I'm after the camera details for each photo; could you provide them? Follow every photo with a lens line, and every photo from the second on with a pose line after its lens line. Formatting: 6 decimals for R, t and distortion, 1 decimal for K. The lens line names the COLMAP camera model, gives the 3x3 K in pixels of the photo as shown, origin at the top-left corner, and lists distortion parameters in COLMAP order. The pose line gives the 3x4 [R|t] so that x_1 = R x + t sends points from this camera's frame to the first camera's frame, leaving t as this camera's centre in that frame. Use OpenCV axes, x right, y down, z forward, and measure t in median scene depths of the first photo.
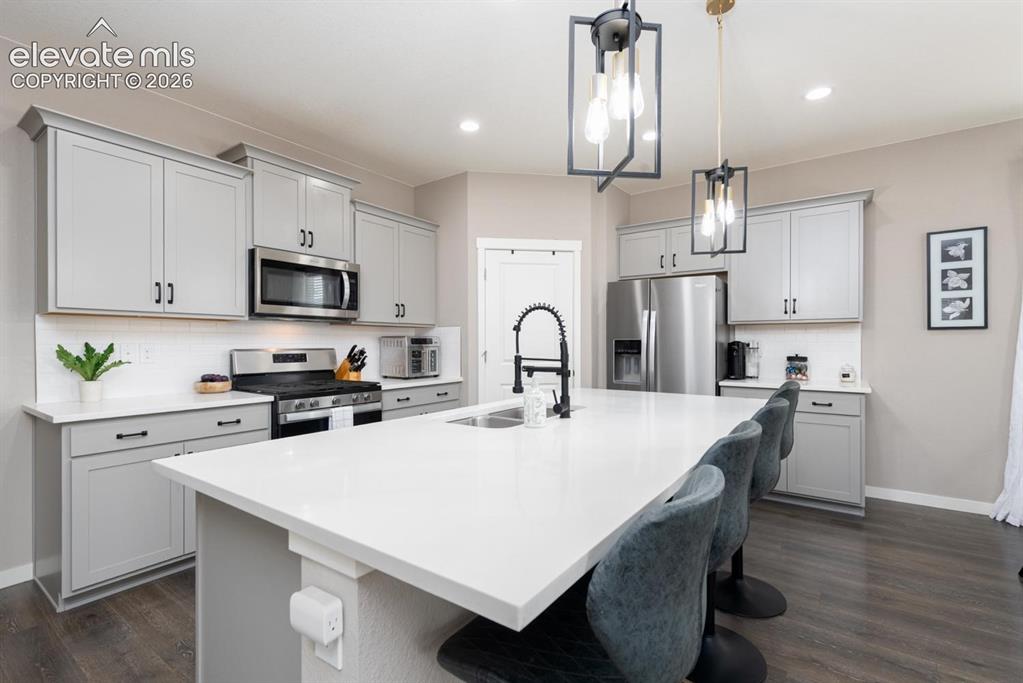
lens RADIAL K [[464.5, 0, 501.6], [0, 464.5, 343.7], [0, 0, 1]] dist [0.012662, -0.002774]
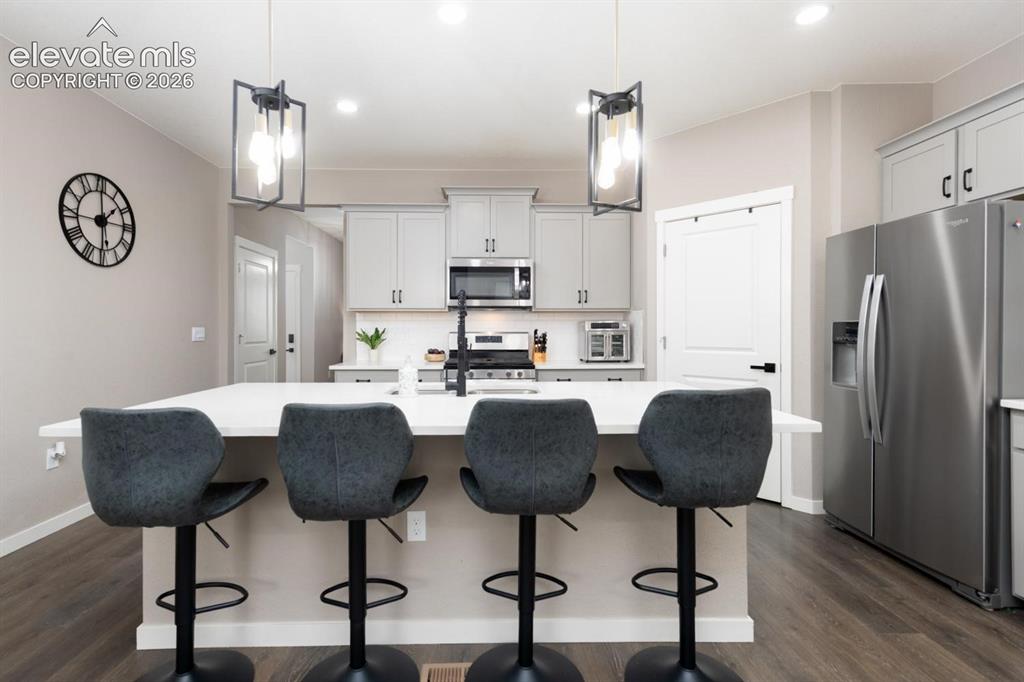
lens RADIAL K [[464.9, 0, 512.2], [0, 464.9, 331.4], [0, 0, 1]] dist [0.012662, -0.002774]
pose [[0.606560, 0.005159, -0.795021, 0.562090], [-0.000696, 0.999982, 0.005958, 0.001386], [0.795038, -0.003061, 0.606552, 0.248752]]
